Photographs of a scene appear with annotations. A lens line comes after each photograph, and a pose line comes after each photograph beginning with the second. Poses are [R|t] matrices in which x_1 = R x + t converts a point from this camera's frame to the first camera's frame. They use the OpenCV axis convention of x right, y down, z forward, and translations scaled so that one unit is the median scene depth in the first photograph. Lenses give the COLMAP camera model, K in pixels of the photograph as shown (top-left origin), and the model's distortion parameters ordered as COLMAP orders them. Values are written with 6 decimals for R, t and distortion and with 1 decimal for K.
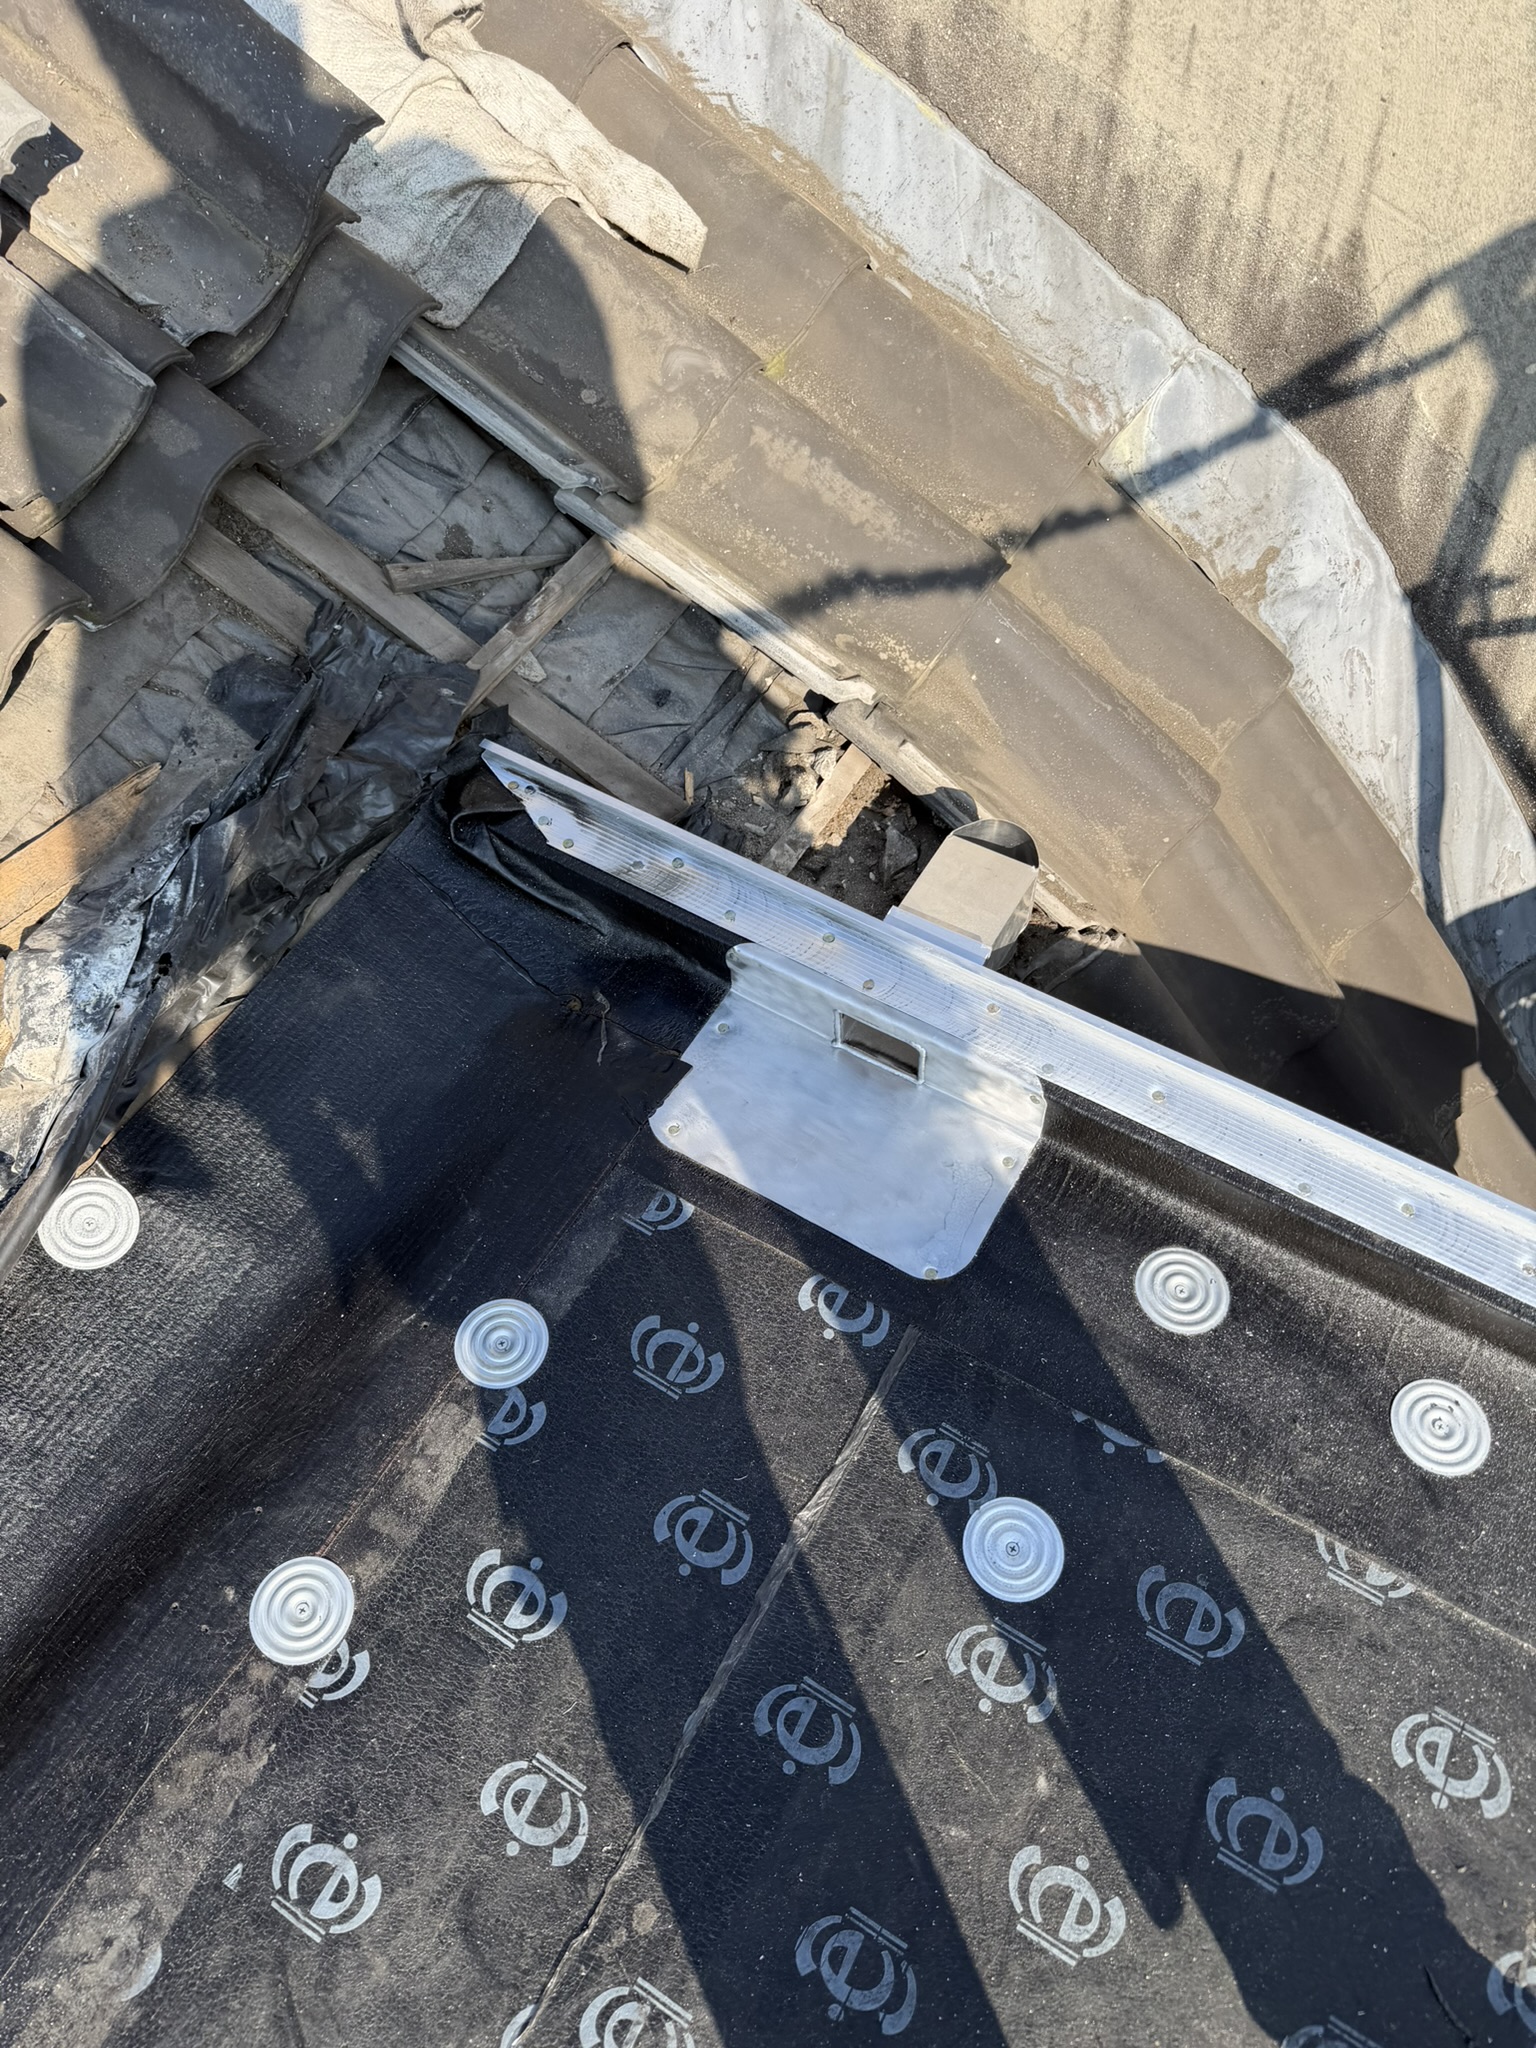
lens RADIAL K [[1452.9, 0, 779.2], [0, 1452.9, 1037.4], [0, 0, 1]] dist [0.026060, -0.047361]
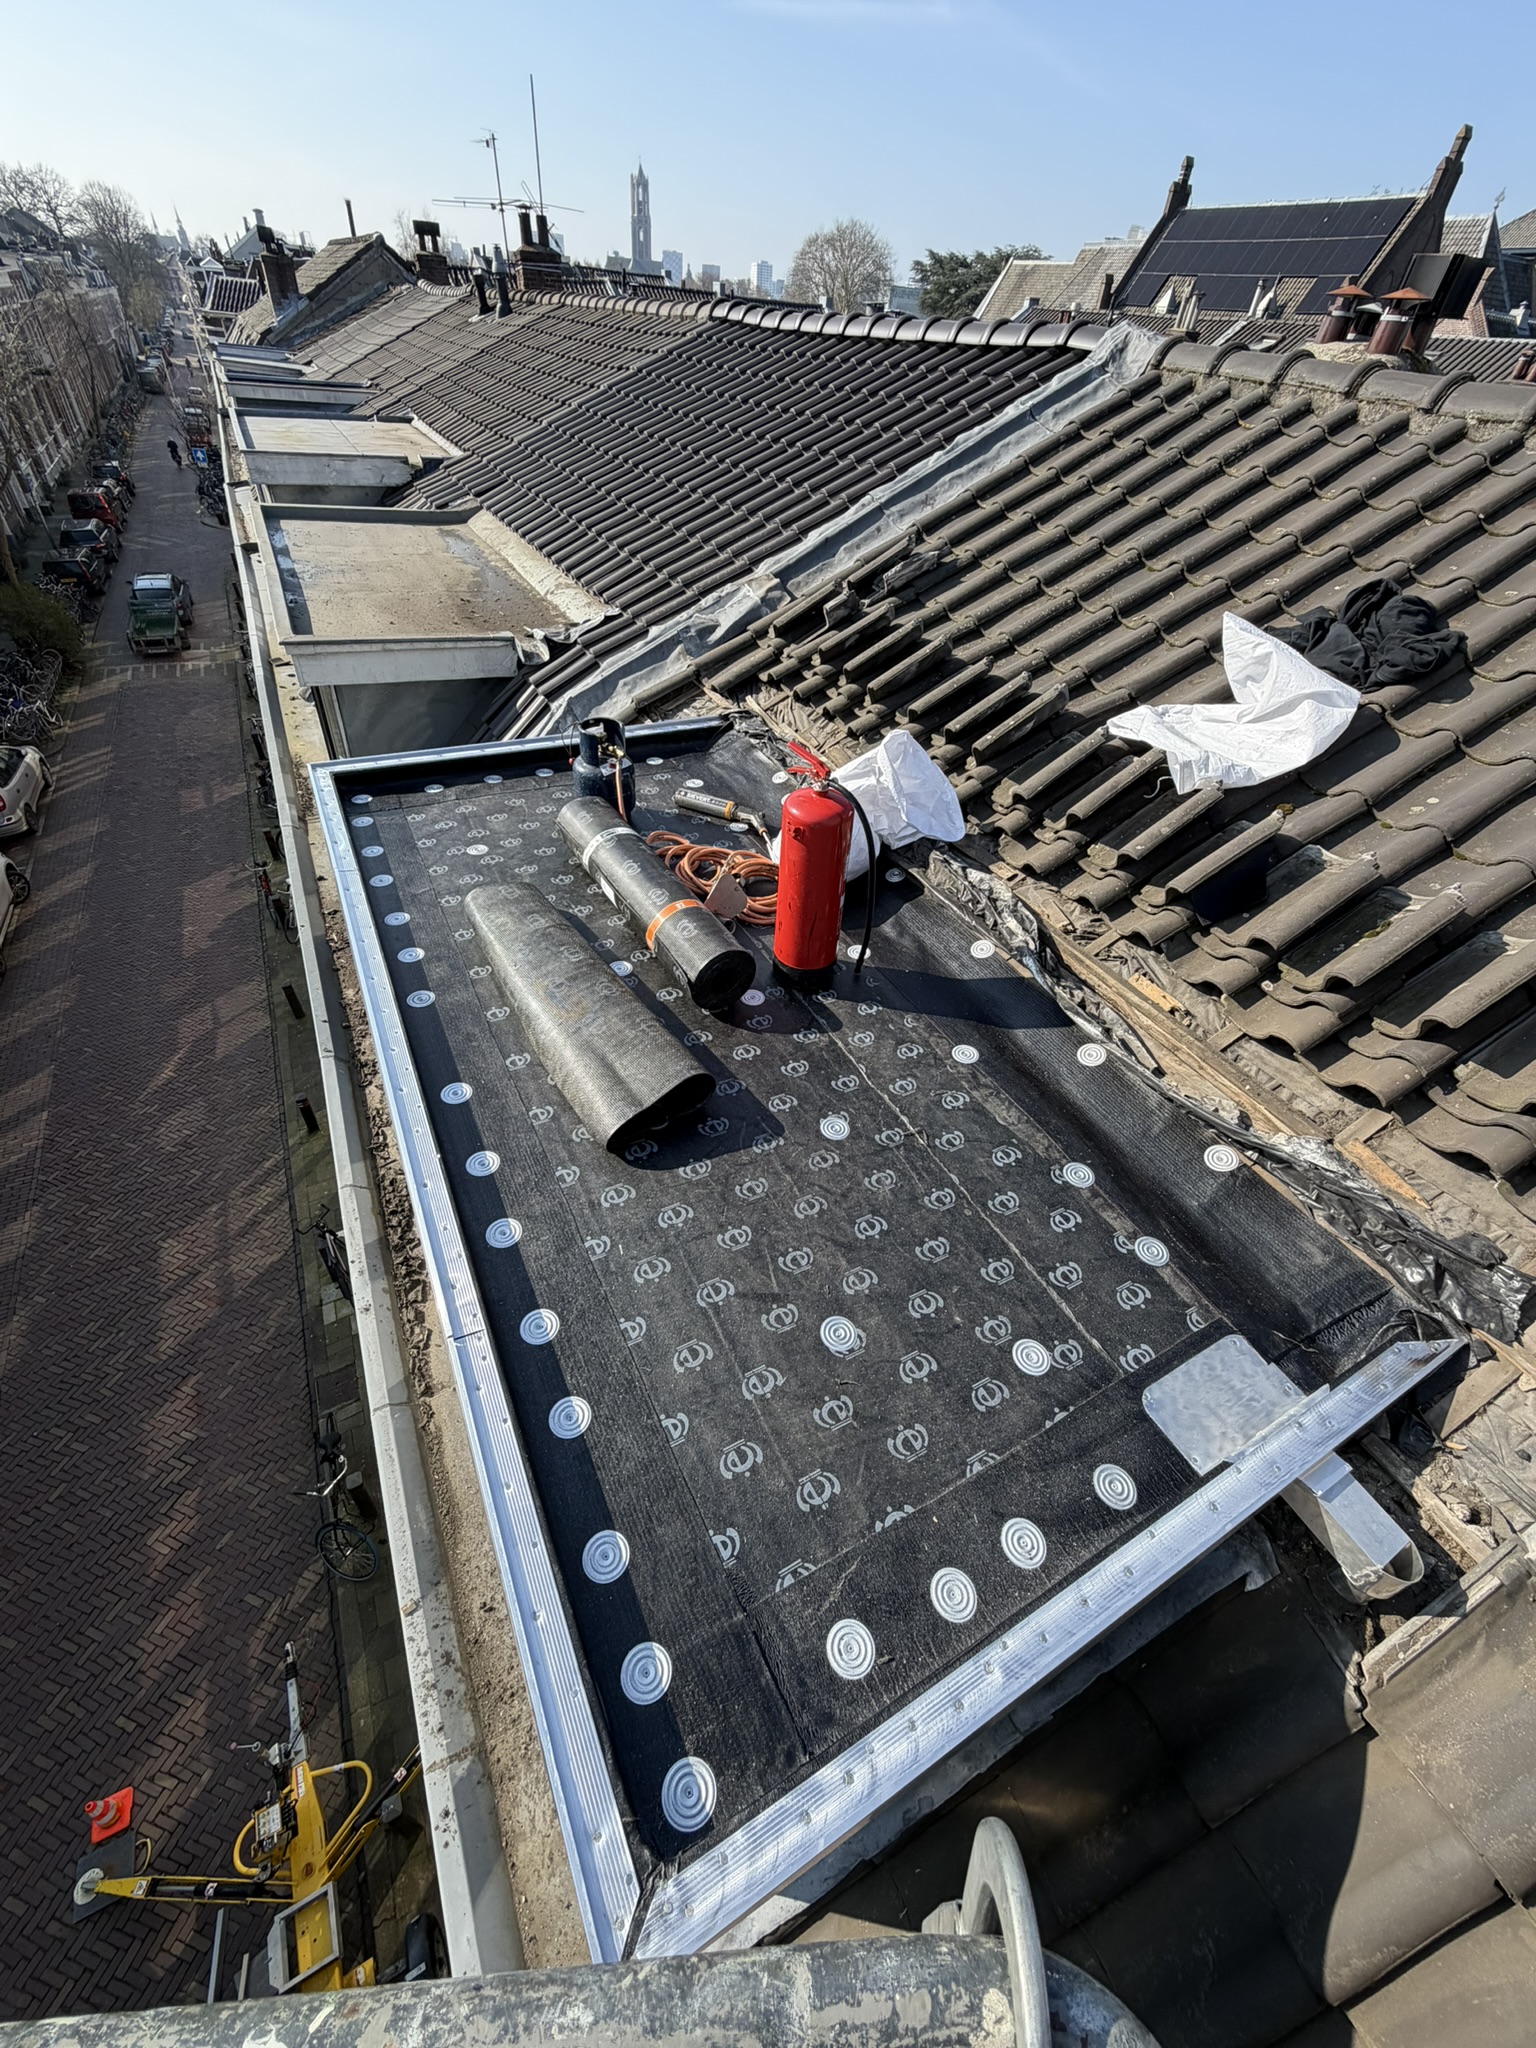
lens RADIAL K [[813.2, 0, 770.0], [0, 813.2, 1016.9], [0, 0, 1]] dist [-0.000393, -0.000137]
pose [[-0.518111, 0.537280, -0.665501, 0.715519], [-0.752066, 0.084420, 0.653659, -0.216644], [0.407380, 0.839168, 0.360331, -0.183323]]
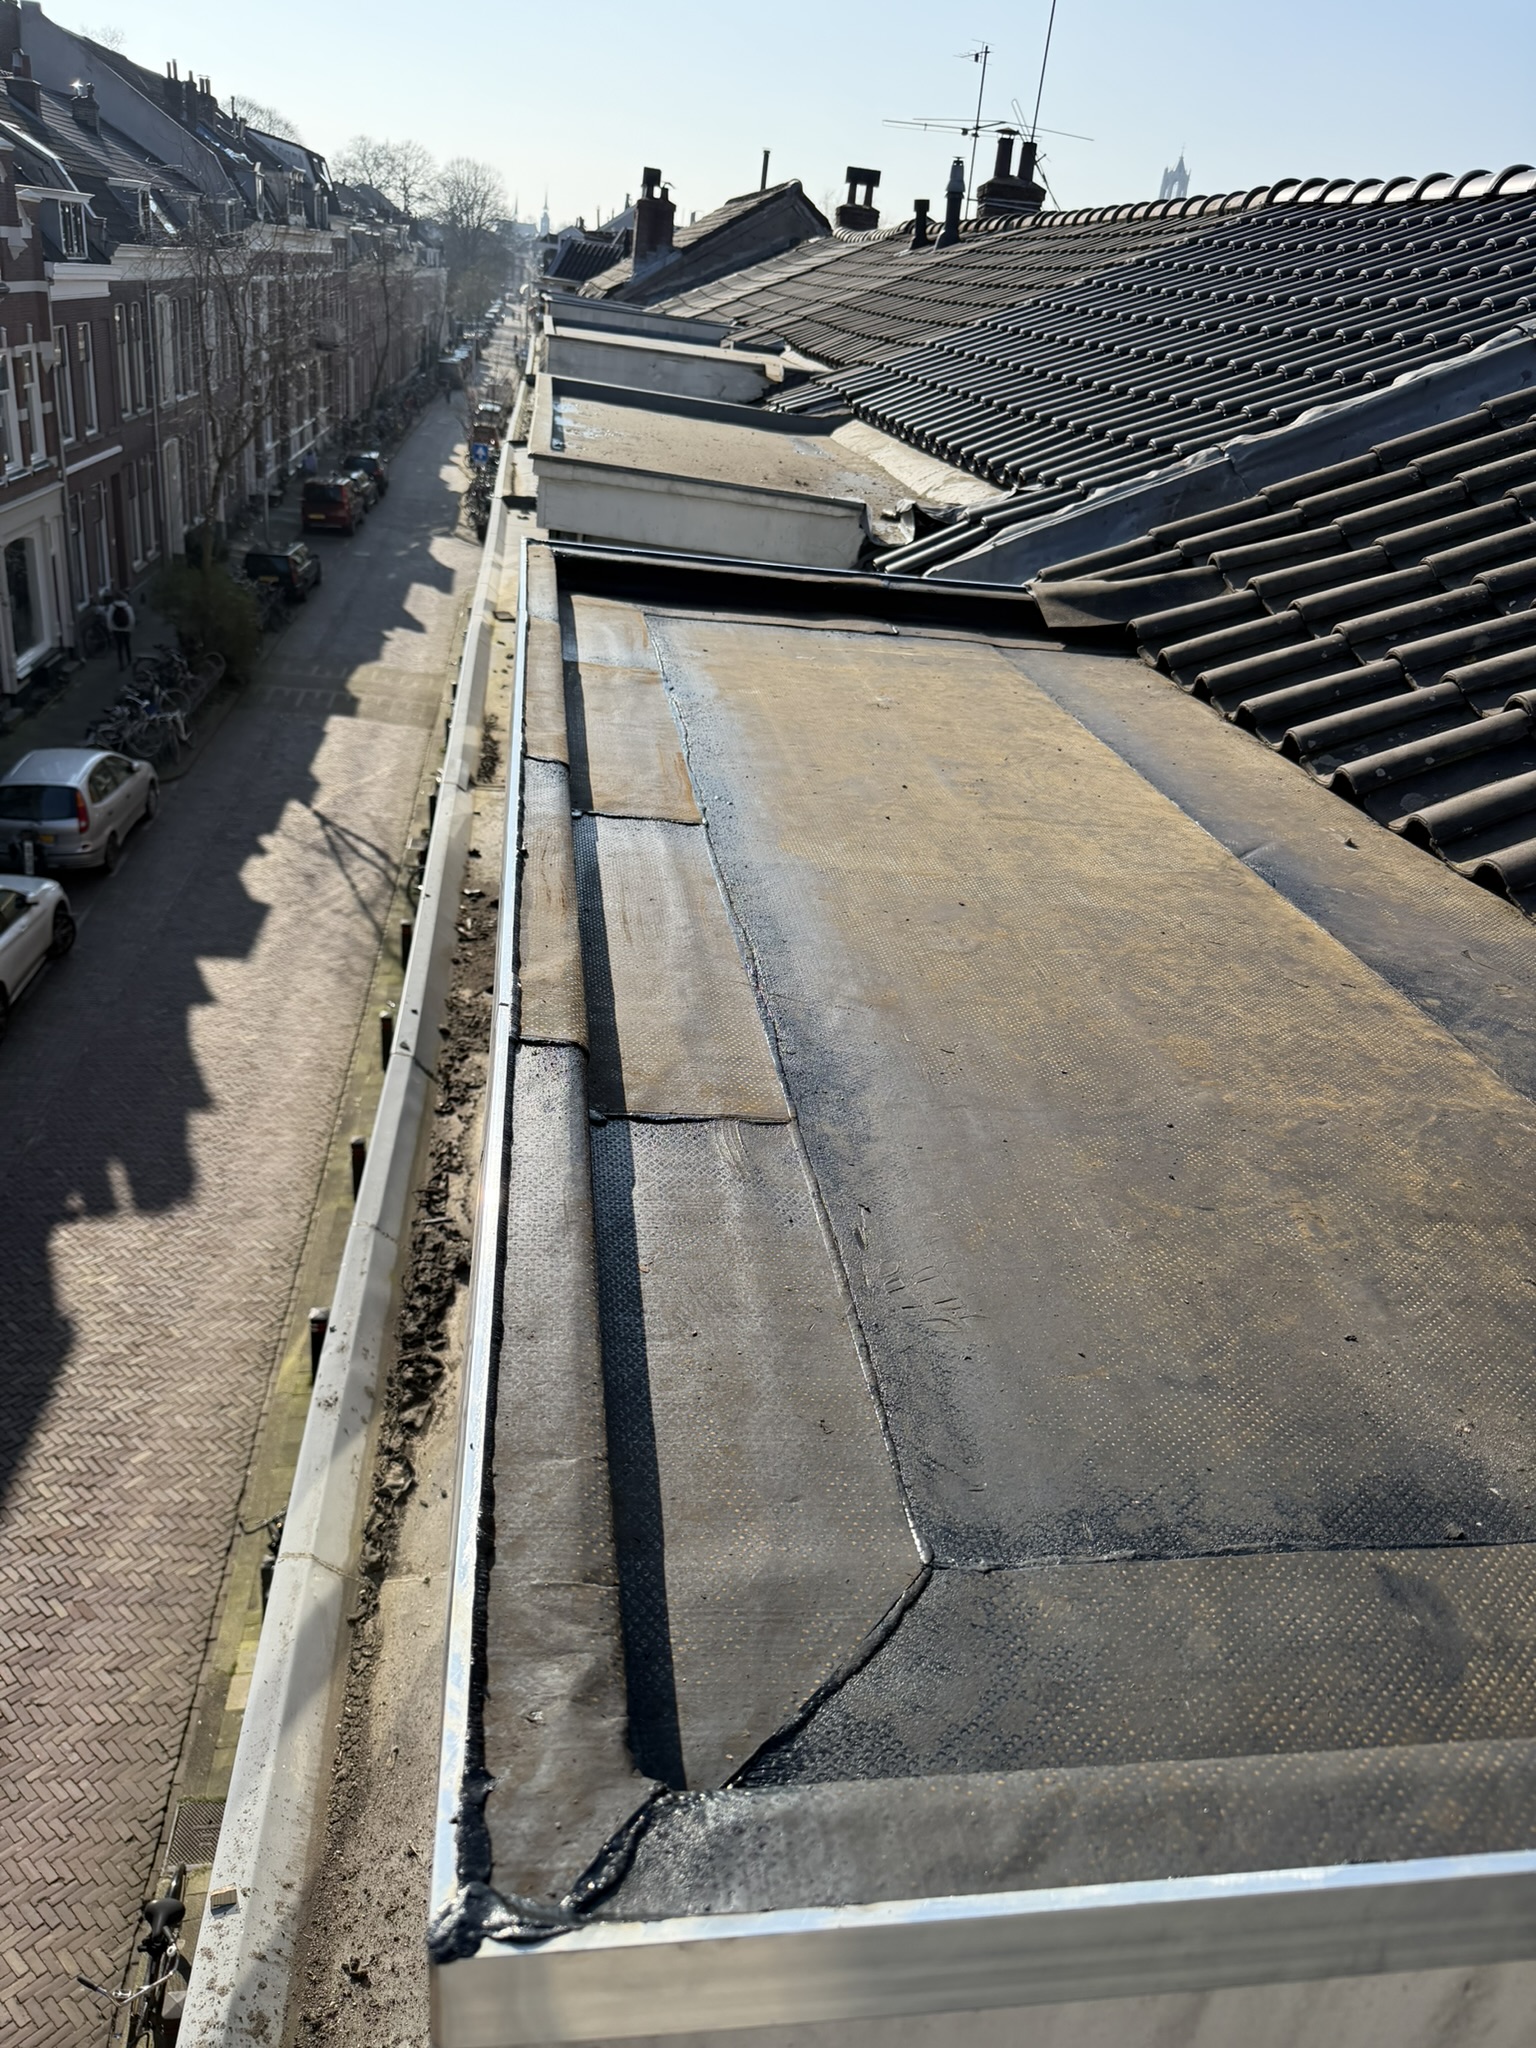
lens RADIAL K [[1452.9, 0, 779.2], [0, 1452.9, 1037.4], [0, 0, 1]] dist [0.026060, -0.047361]
pose [[-0.771220, 0.223703, -0.595967, 0.867714], [-0.583829, 0.124554, 0.802265, -0.086856], [0.253699, 0.966666, 0.034546, 0.324665]]
